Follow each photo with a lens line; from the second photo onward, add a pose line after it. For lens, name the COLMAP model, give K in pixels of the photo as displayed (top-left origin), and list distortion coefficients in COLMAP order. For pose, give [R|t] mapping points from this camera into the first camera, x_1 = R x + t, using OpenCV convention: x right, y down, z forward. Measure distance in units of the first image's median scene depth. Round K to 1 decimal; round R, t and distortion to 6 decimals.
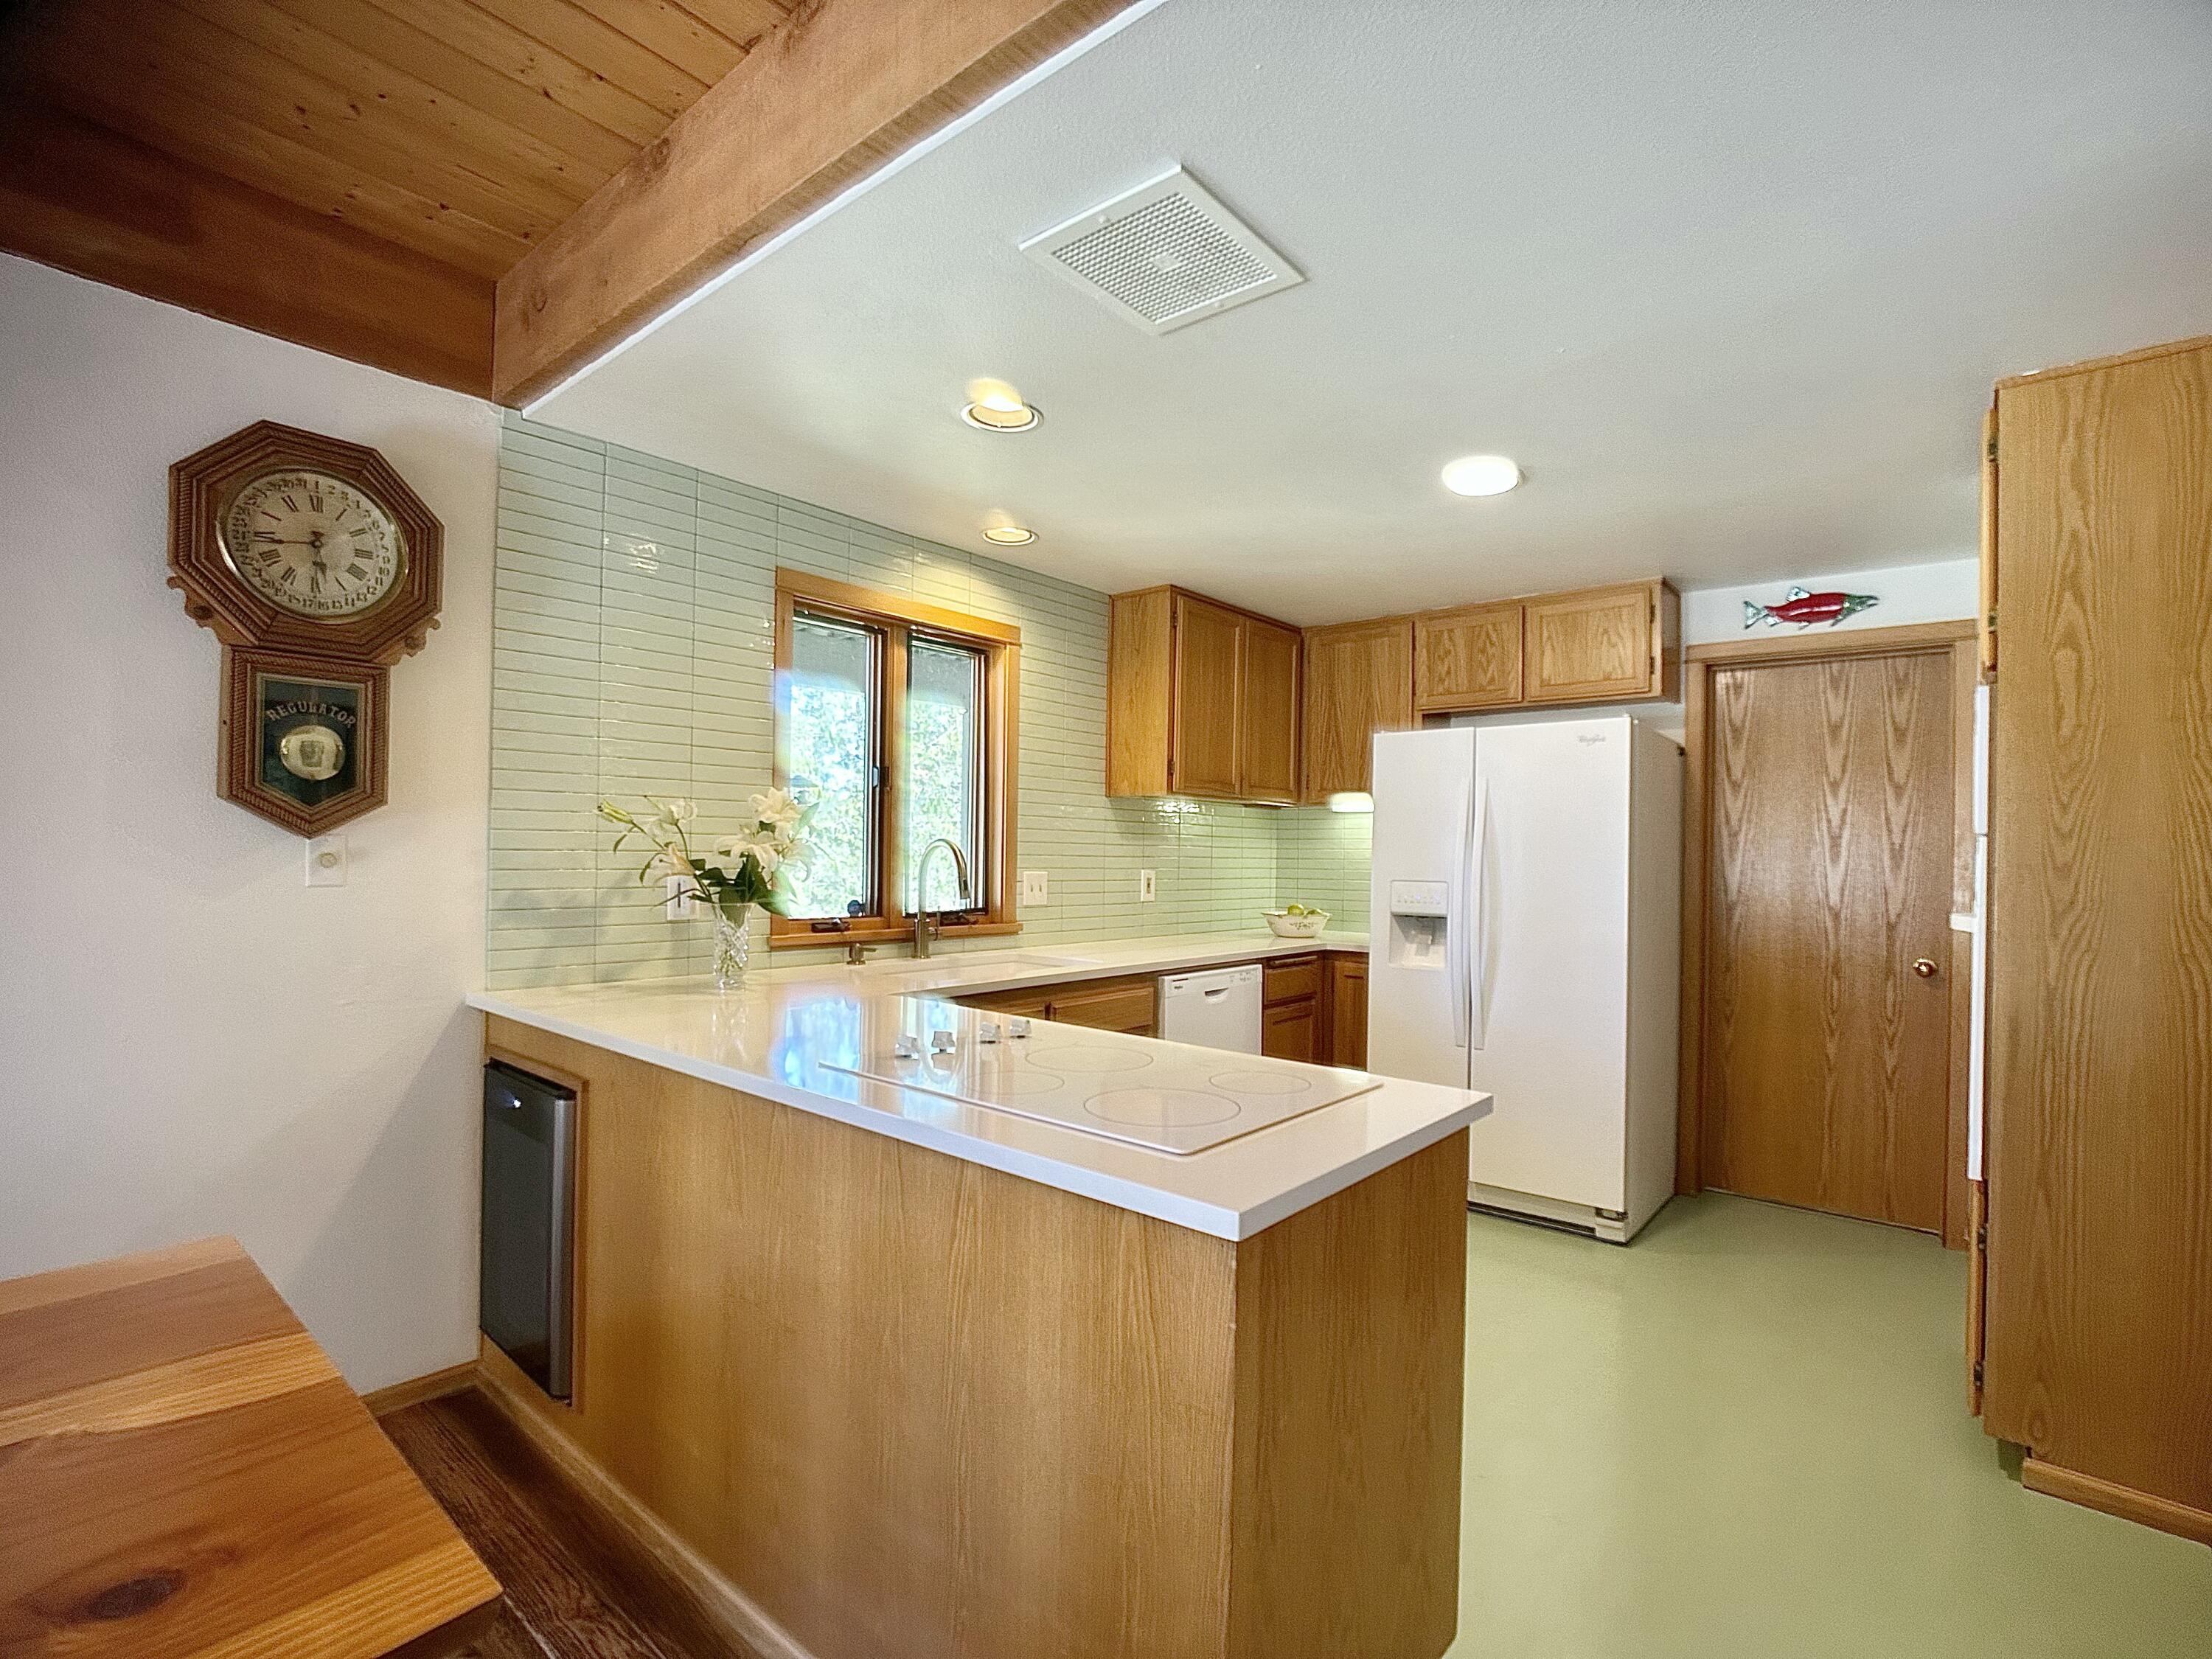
lens RADIAL K [[1030.6, 0, 1113.8], [0, 1030.6, 845.0], [0, 0, 1]] dist [-0.023979, 0.005966]
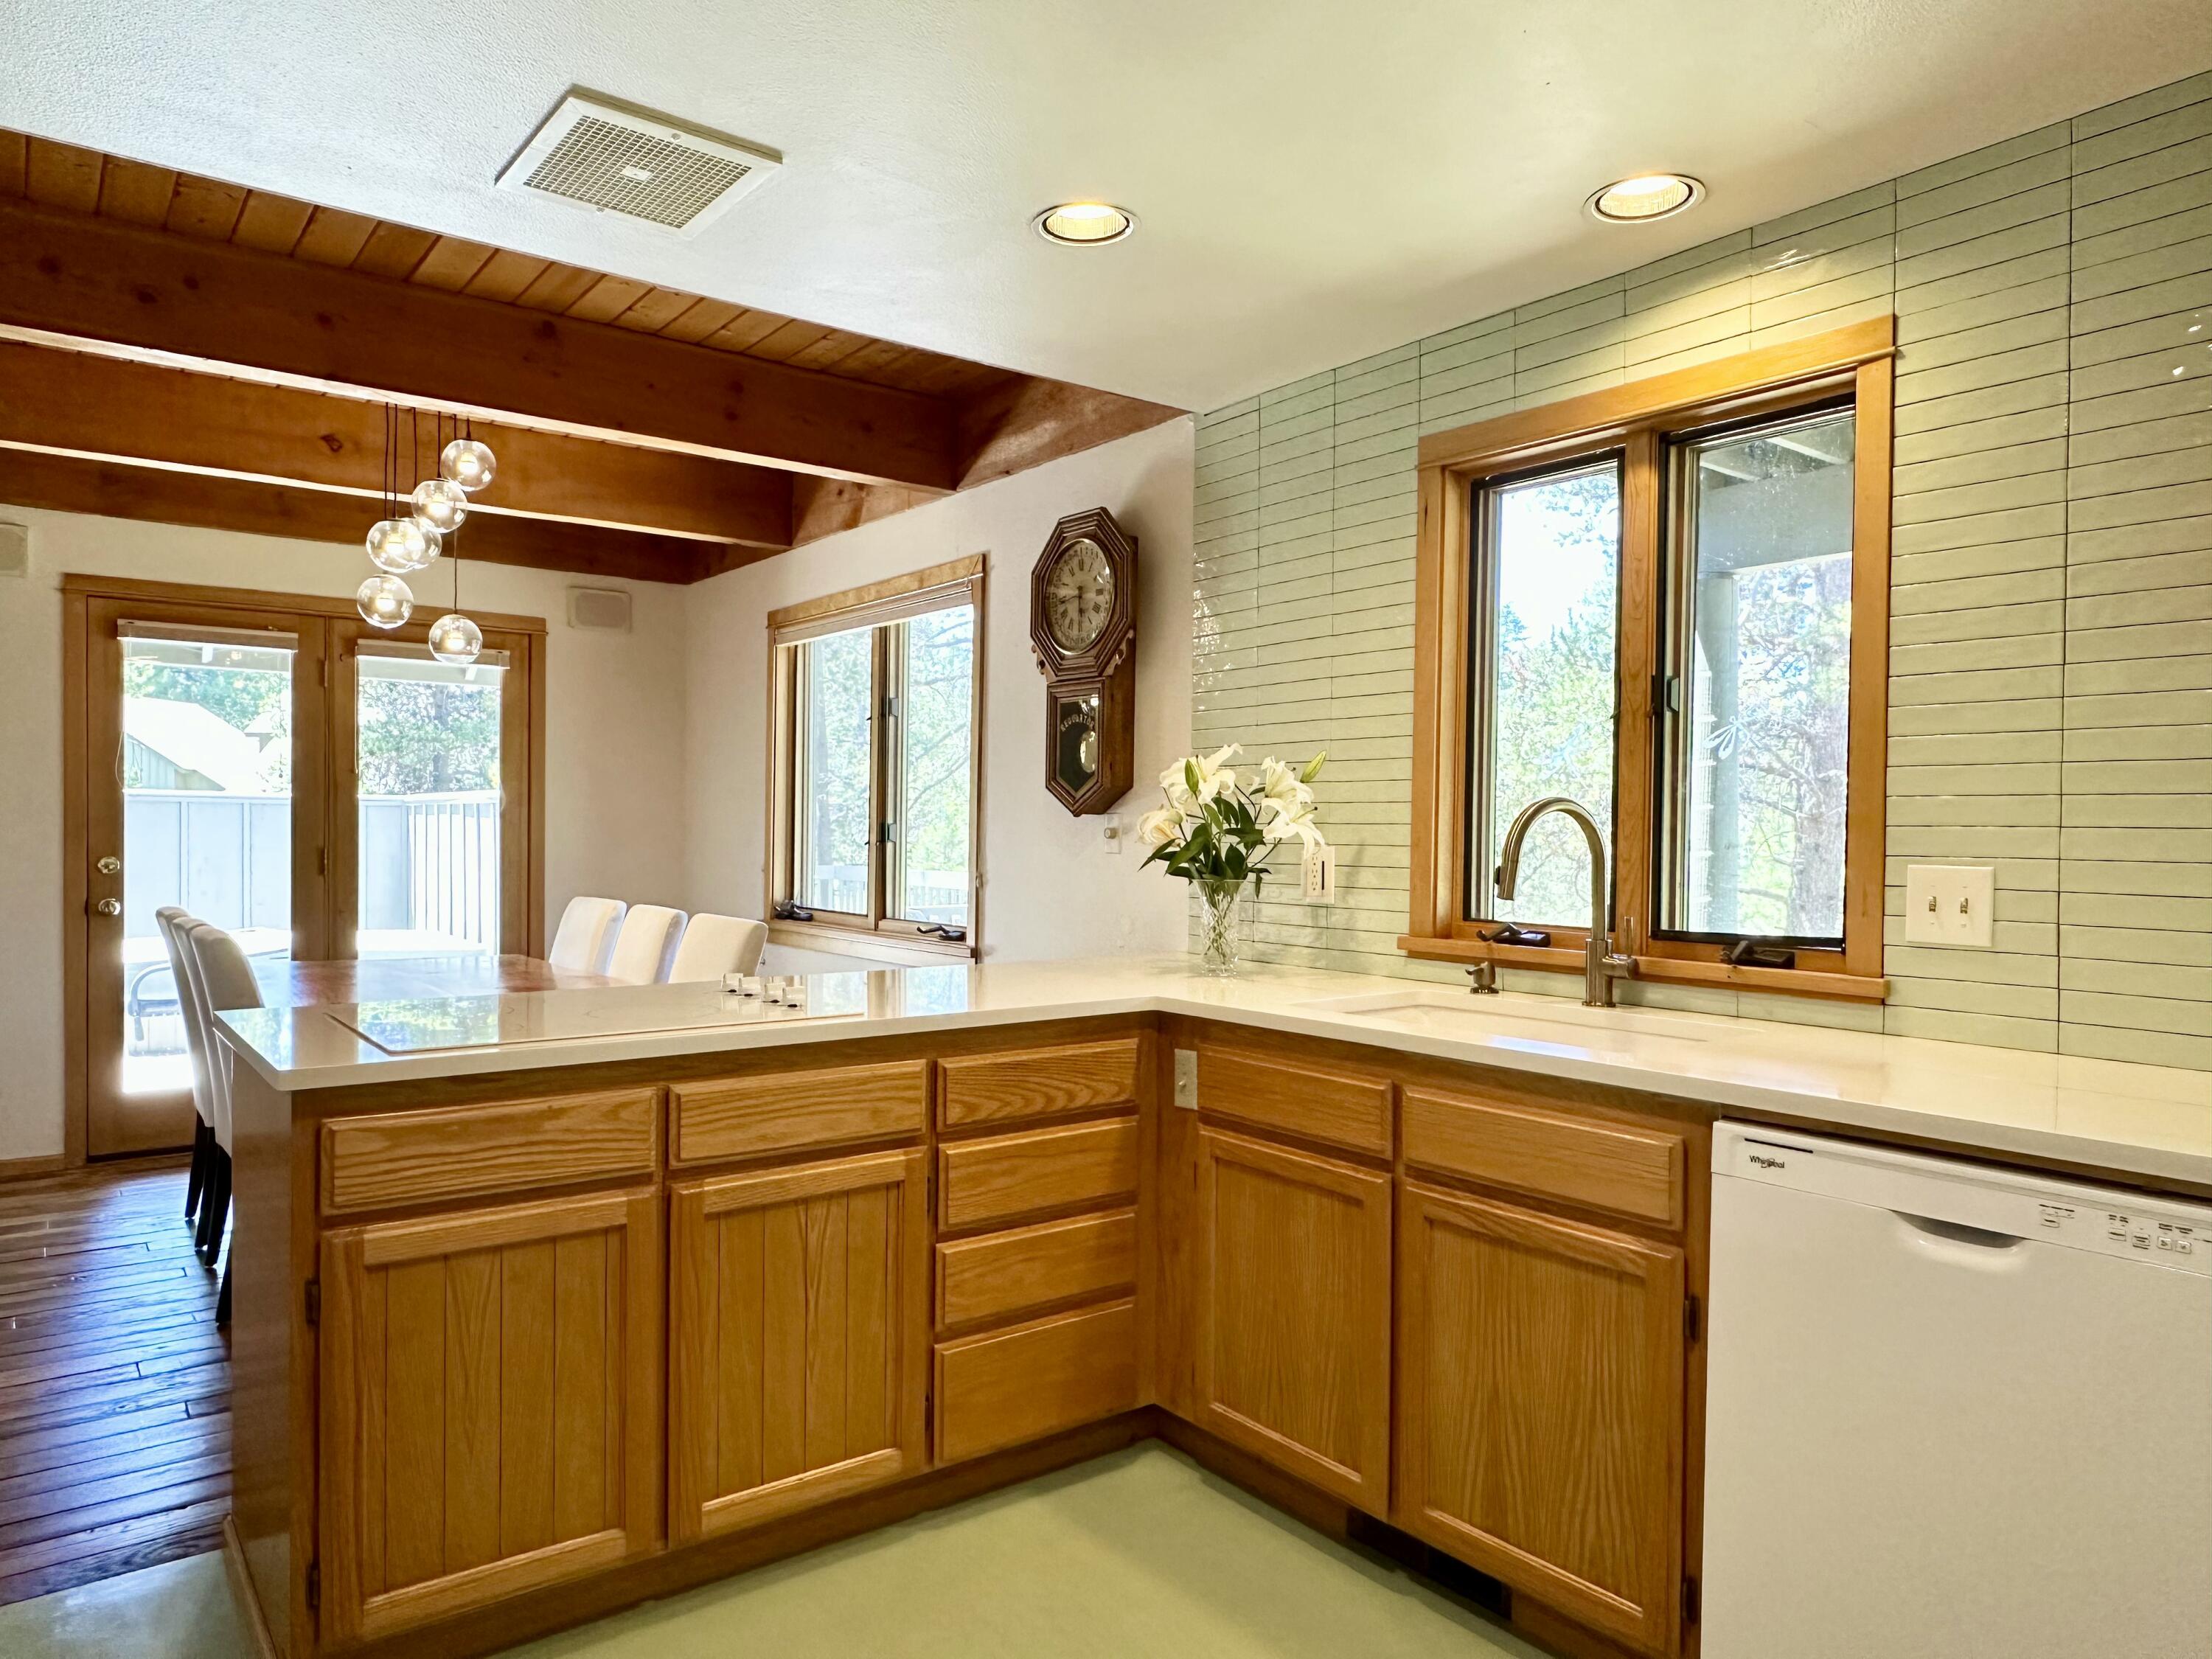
lens RADIAL K [[1404.1, 0, 1105.1], [0, 1404.1, 849.9], [0, 0, 1]] dist [-0.009373, 0.004965]
pose [[-0.203645, -0.001662, -0.979043, 0.608431], [-0.004938, 0.999988, -0.000671, 0.022982], [0.979032, 0.004698, -0.203651, 0.849129]]
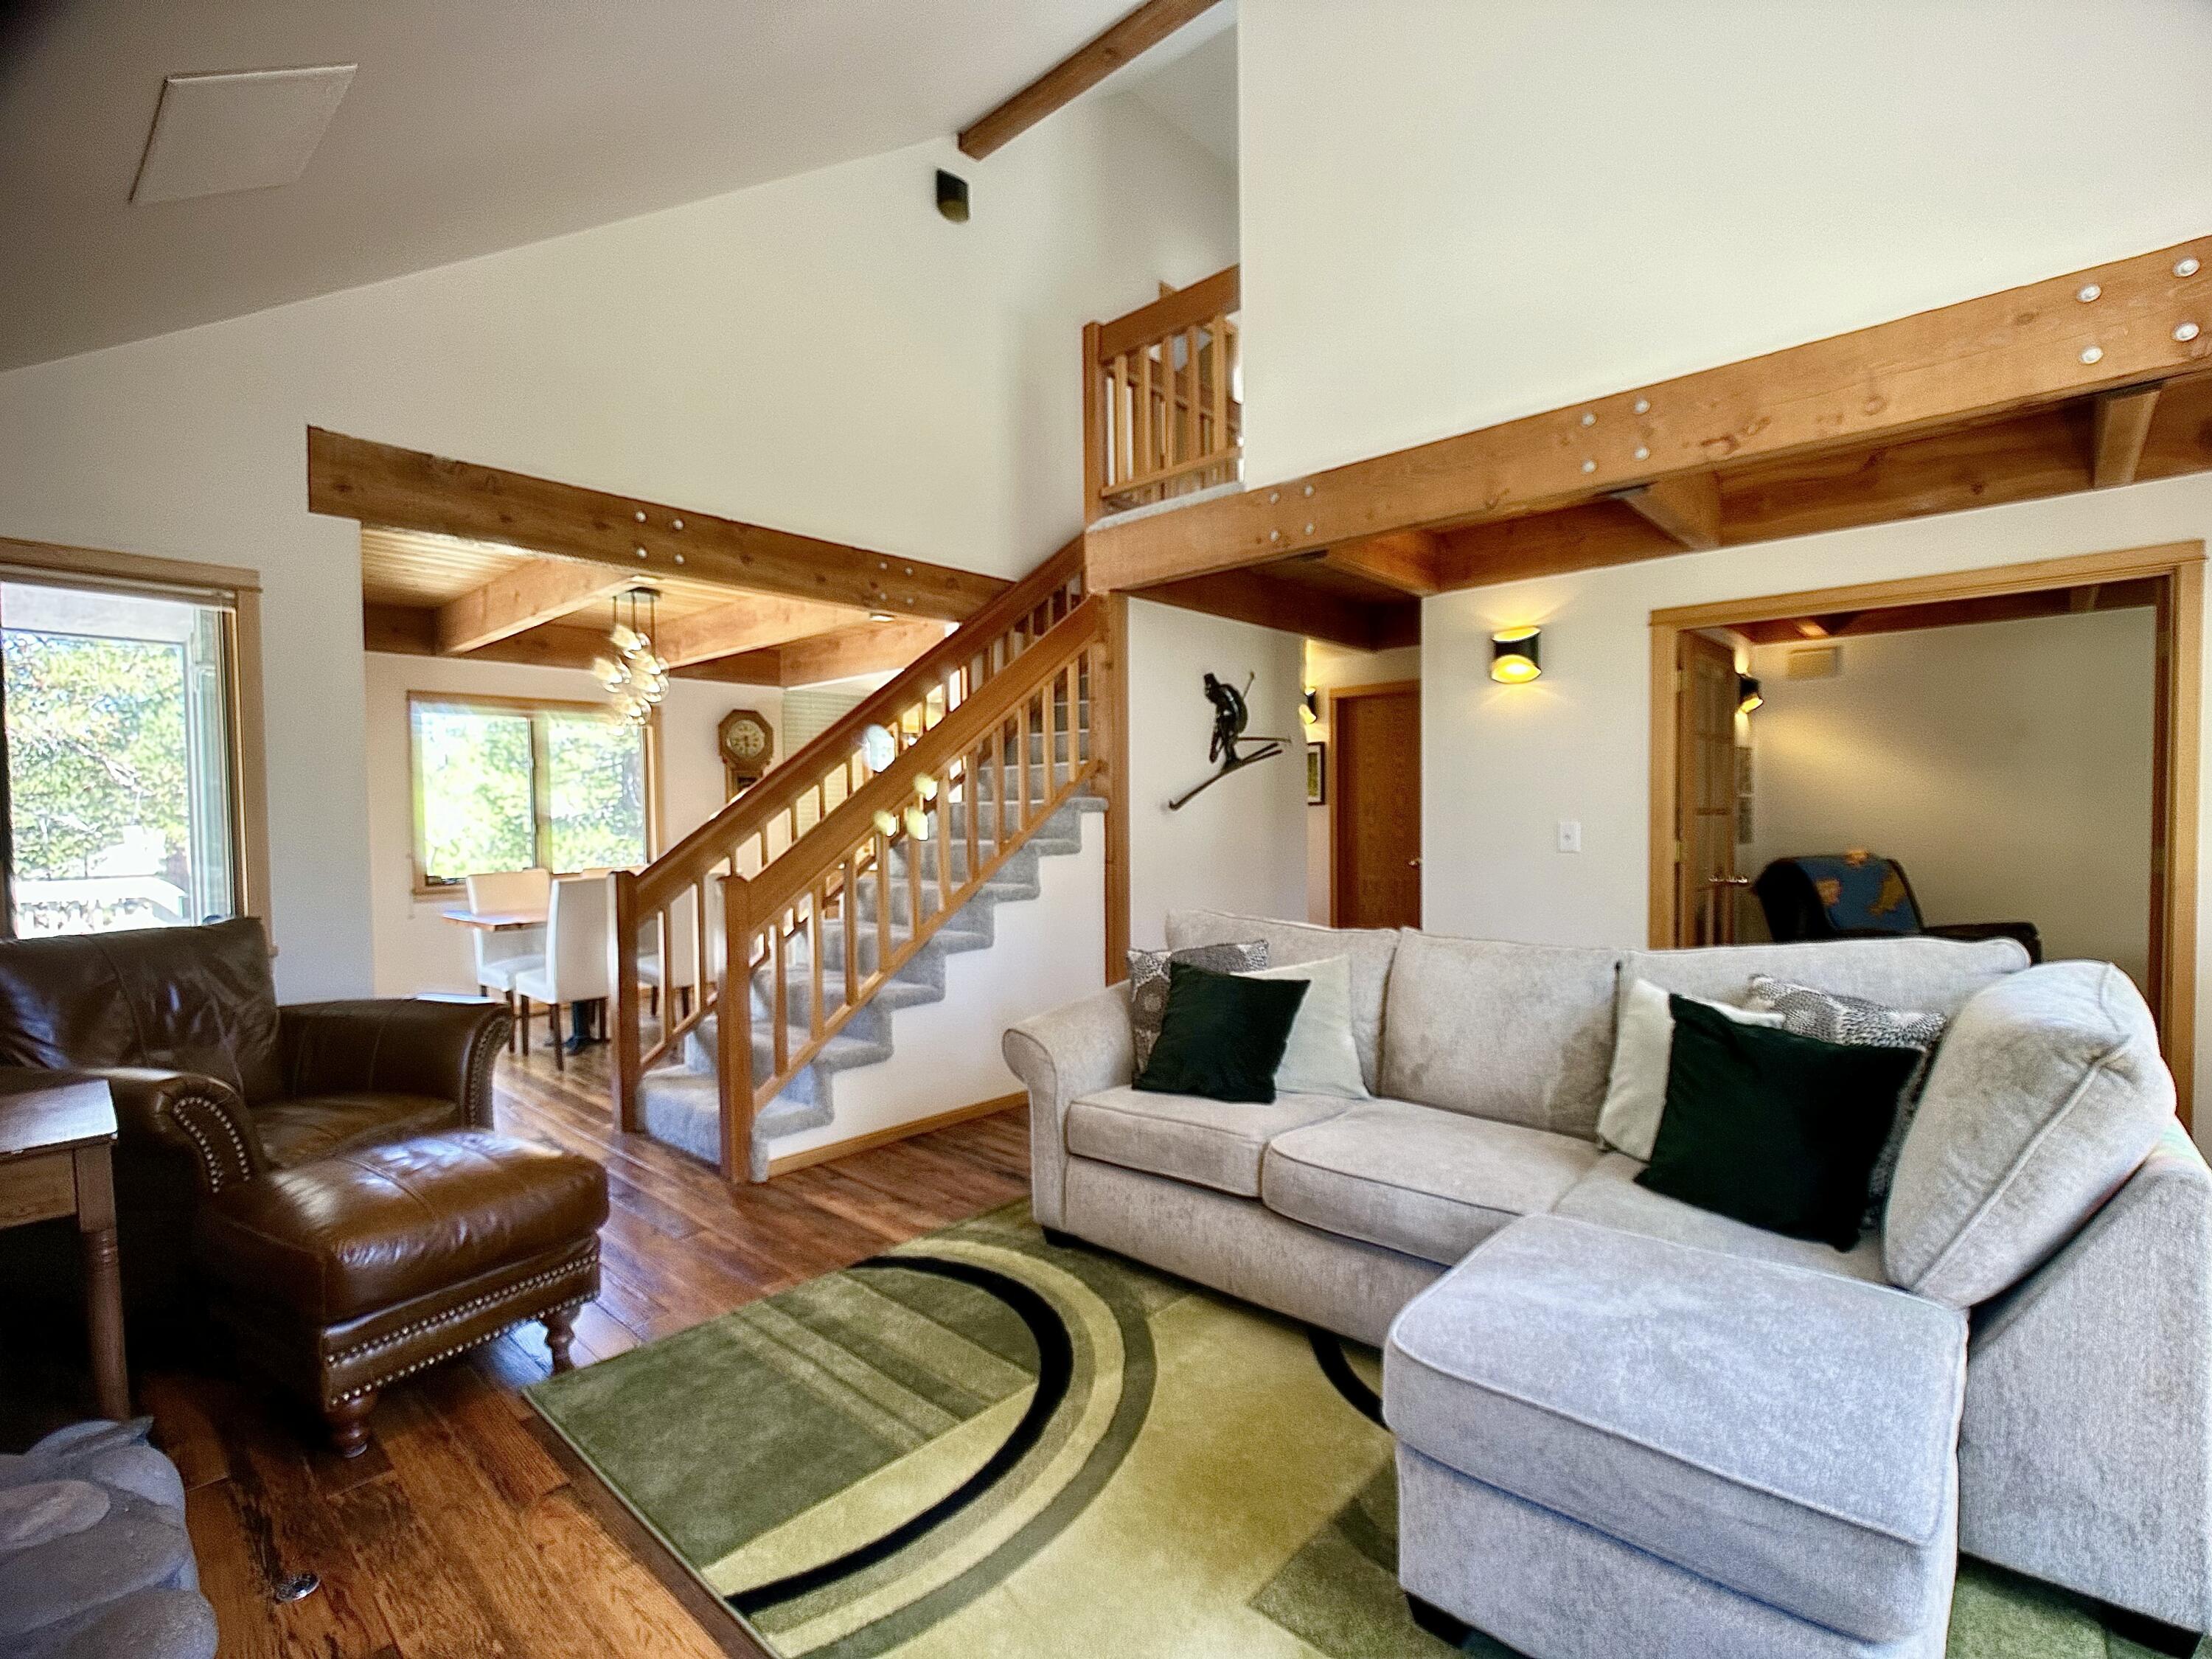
lens RADIAL K [[1030.6, 0, 1106.7], [0, 1030.6, 840.7], [0, 0, 1]] dist [-0.023979, 0.005966]
pose [[0.998827, -0.030811, -0.037364, 0.401438], [0.032139, 0.998854, 0.035477, -0.009879], [0.036228, -0.036636, 0.998672, -1.644760]]
